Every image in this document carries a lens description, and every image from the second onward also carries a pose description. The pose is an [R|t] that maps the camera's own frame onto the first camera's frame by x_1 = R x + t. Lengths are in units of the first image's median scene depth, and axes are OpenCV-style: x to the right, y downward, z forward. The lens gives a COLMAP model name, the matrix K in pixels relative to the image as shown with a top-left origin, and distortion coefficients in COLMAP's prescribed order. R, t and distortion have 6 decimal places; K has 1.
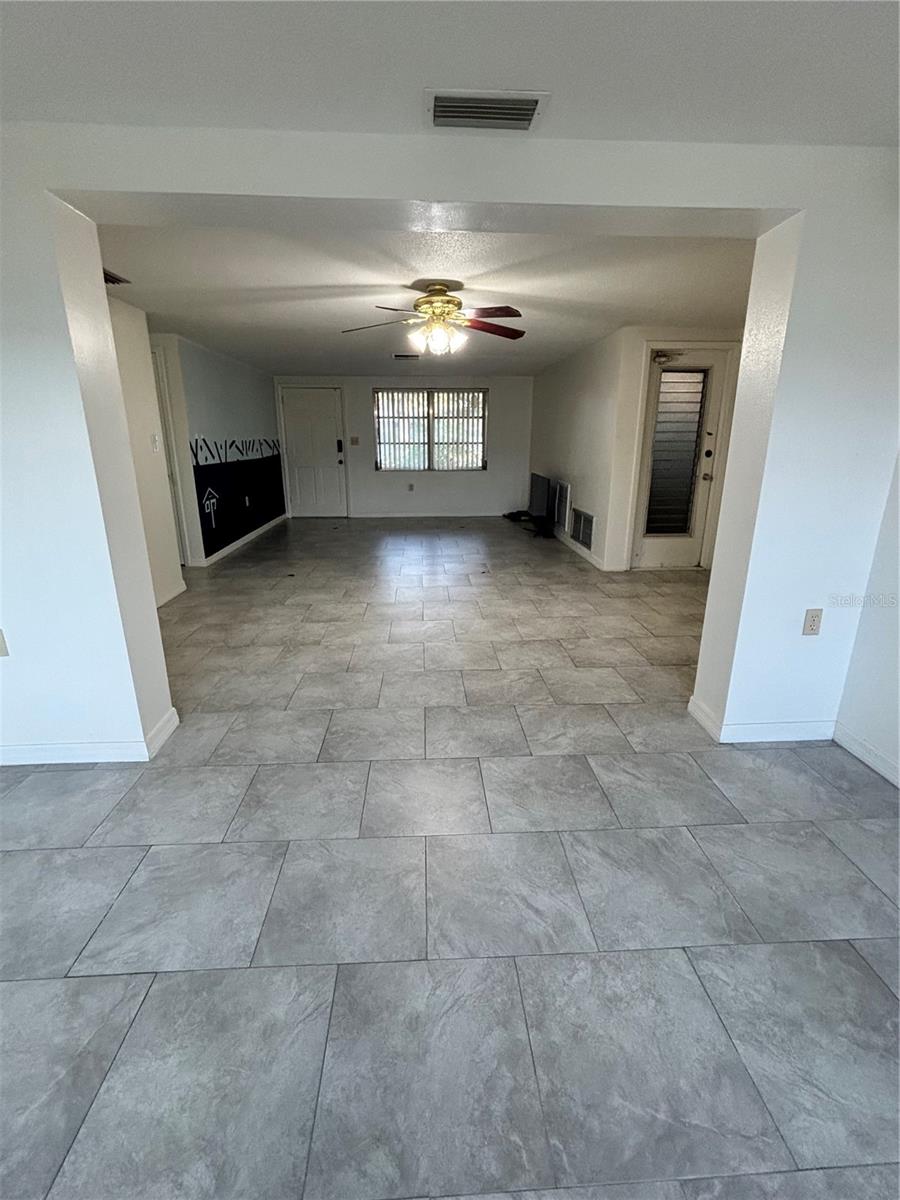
lens RADIAL K [[534.8, 0, 451.9], [0, 534.8, 595.7], [0, 0, 1]] dist [0.004515, -0.001880]
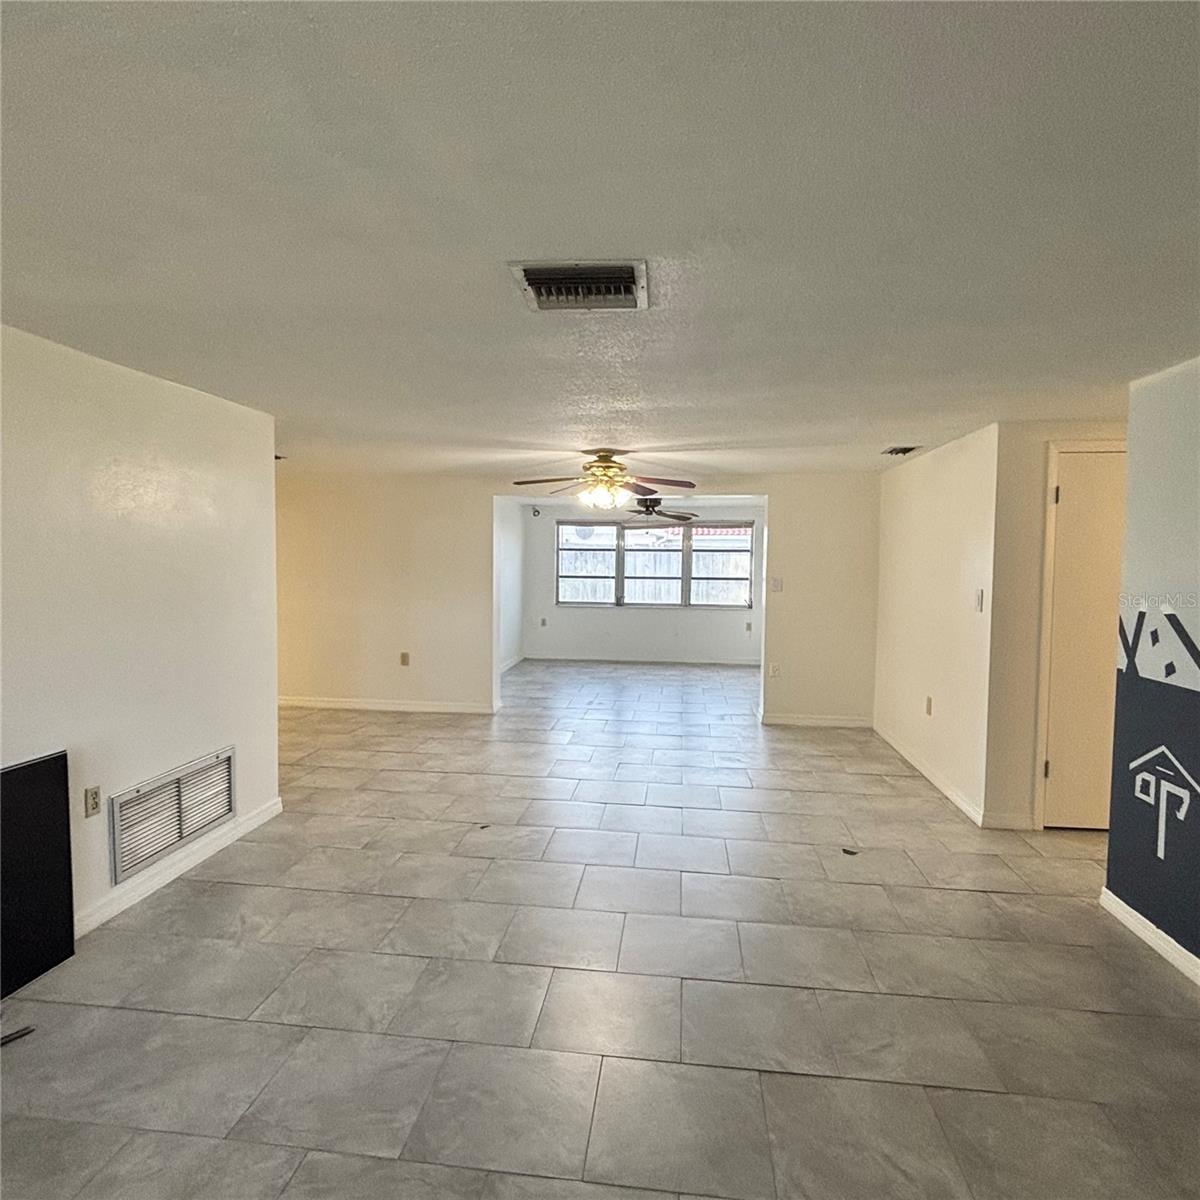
lens RADIAL K [[746.2, 0, 601.1], [0, 746.2, 599.7], [0, 0, 1]] dist [-0.014794, 0.006122]
pose [[-0.986400, -0.022584, 0.162806, -0.274555], [0.033355, 0.942401, 0.332817, -0.793506], [-0.160945, 0.333721, -0.928831, 2.509450]]
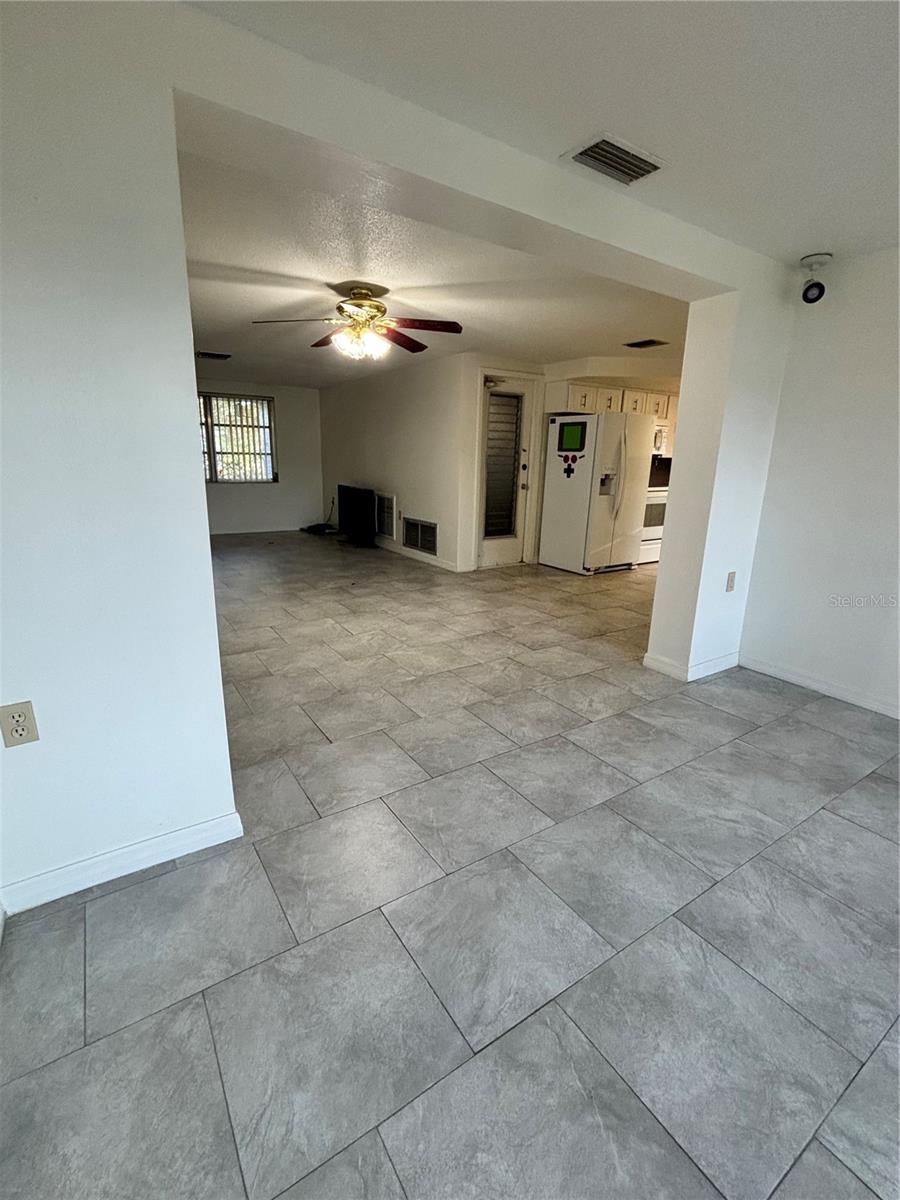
lens RADIAL K [[534.8, 0, 450.5], [0, 534.8, 596.7], [0, 0, 1]] dist [0.004515, -0.001880]
pose [[0.863611, -0.106732, 0.492731, -0.424533], [0.120784, 0.992673, 0.003328, -0.002842], [-0.489477, 0.056640, 0.870175, 0.096345]]
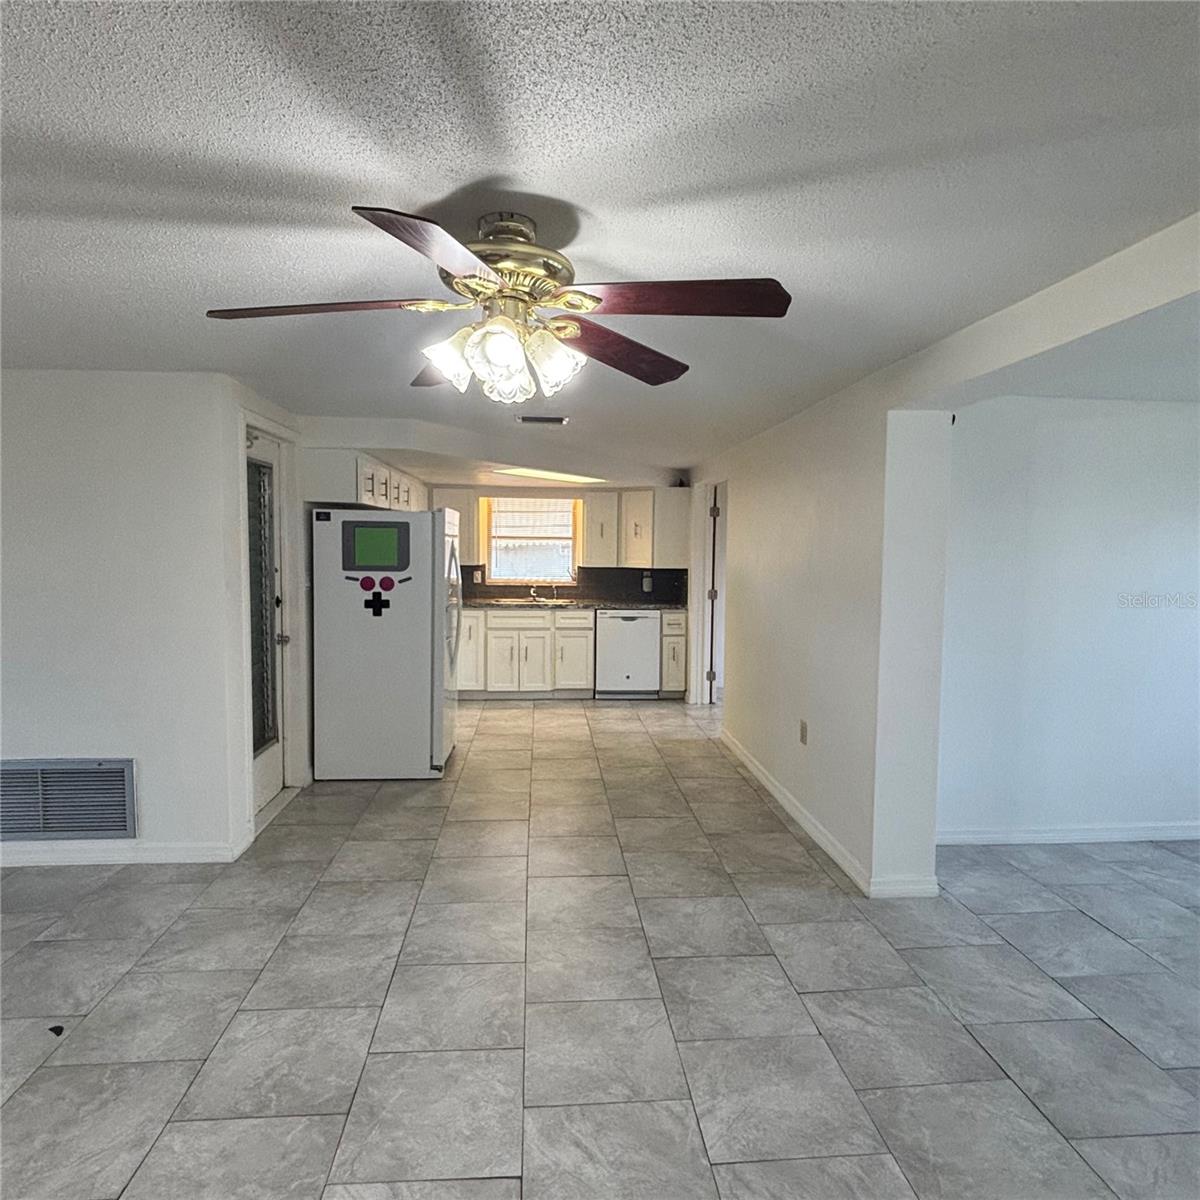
lens RADIAL K [[746.2, 0, 588.2], [0, 746.2, 601.9], [0, 0, 1]] dist [-0.014794, 0.006122]
pose [[-0.016838, -0.075519, 0.997002, -0.542528], [0.277614, 0.957584, 0.077222, -0.352213], [-0.960545, 0.278082, 0.004842, 1.004083]]
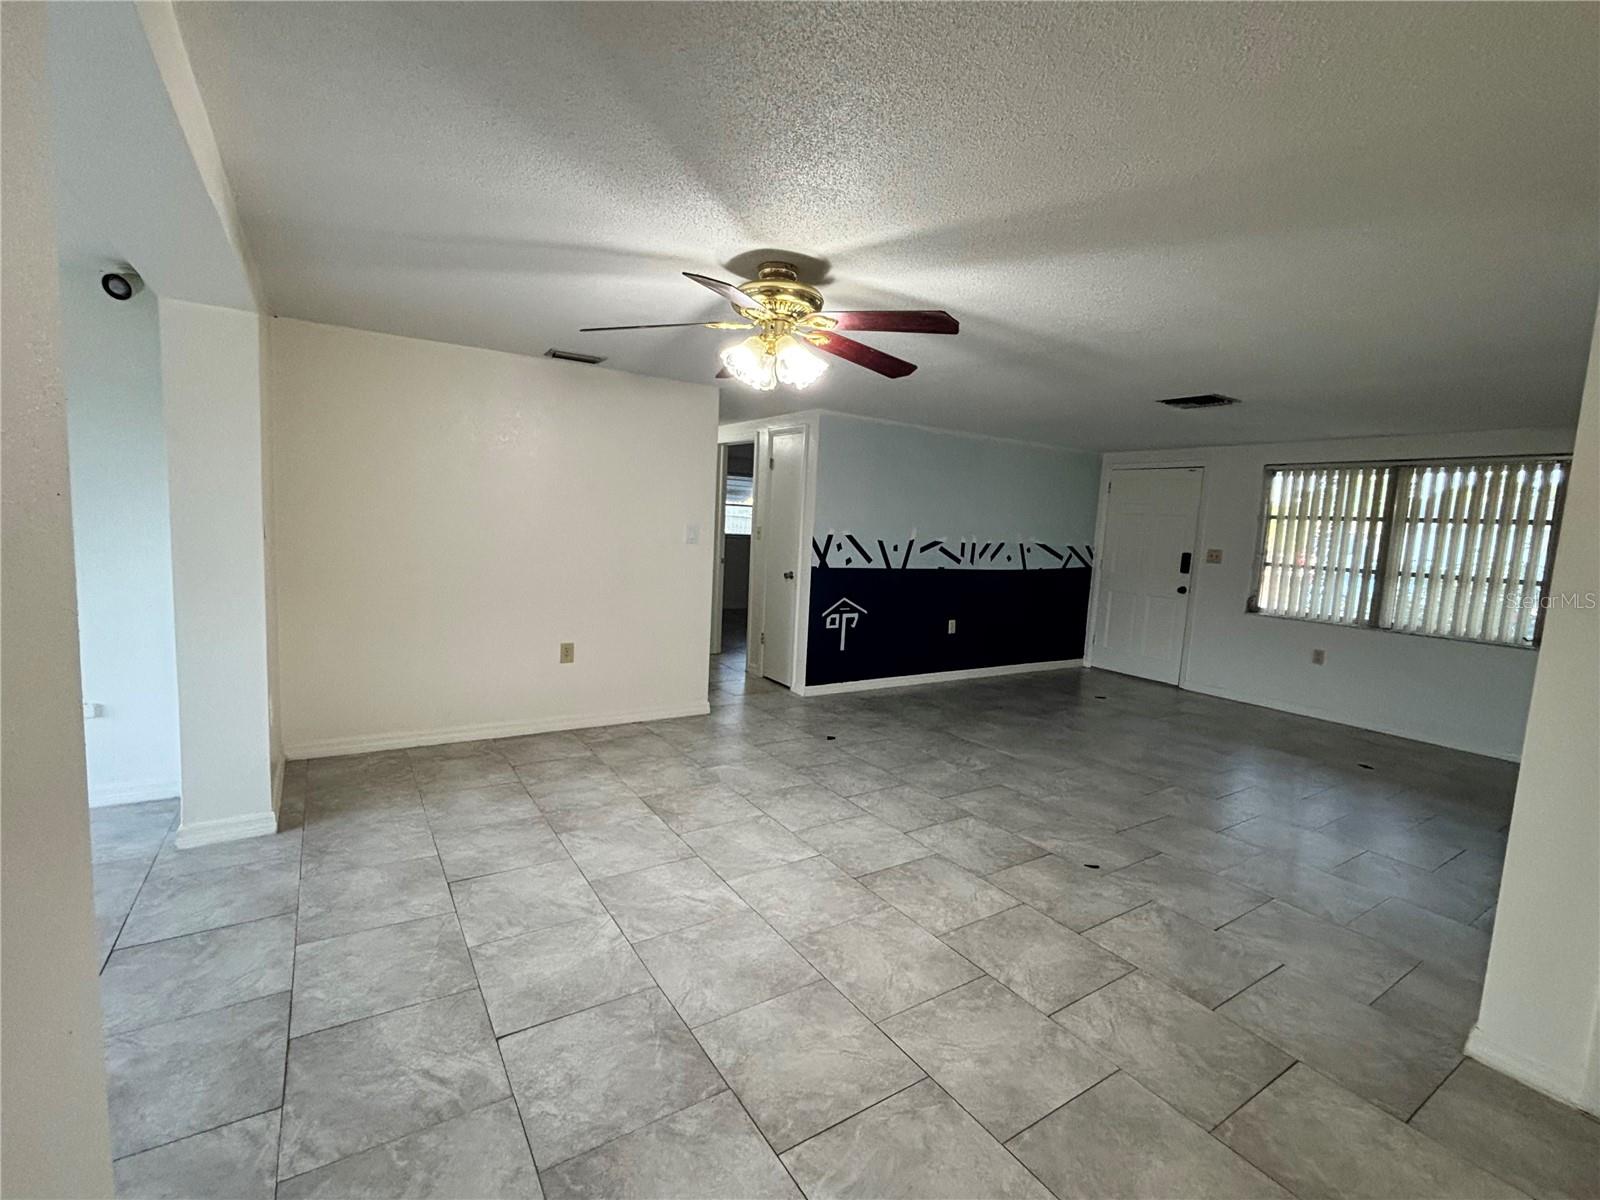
lens RADIAL K [[713.1, 0, 790.6], [0, 713.1, 600.7], [0, 0, 1]] dist [0.004515, -0.001880]
pose [[0.493516, 0.122260, -0.861101, 0.622700], [-0.294389, 0.955112, -0.033113, -0.240766], [0.818399, 0.269840, 0.507355, 0.732371]]
